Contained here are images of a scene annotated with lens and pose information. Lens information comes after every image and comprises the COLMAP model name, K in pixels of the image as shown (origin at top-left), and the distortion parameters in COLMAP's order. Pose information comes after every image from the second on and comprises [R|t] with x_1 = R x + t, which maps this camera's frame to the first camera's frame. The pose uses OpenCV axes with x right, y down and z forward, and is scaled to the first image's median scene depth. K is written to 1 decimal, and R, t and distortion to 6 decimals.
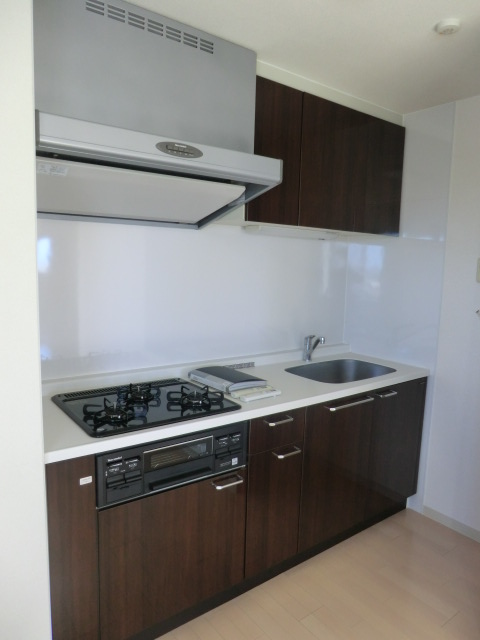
lens RADIAL K [[461.0, 0, 240.0], [0, 461.0, 320.0], [0, 0, 1]] dist [-0.054931, 0.002975]
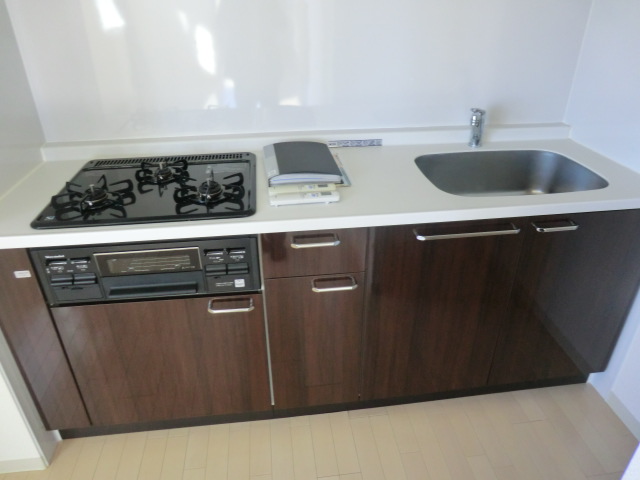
lens RADIAL K [[461.0, 0, 320.0], [0, 461.0, 240.0], [0, 0, 1]] dist [-0.054931, 0.002975]
pose [[0.866860, 0.215640, -0.449504, 0.407294], [-0.032250, 0.923984, 0.381068, -0.040754], [0.497508, -0.315836, 0.807919, 0.476910]]
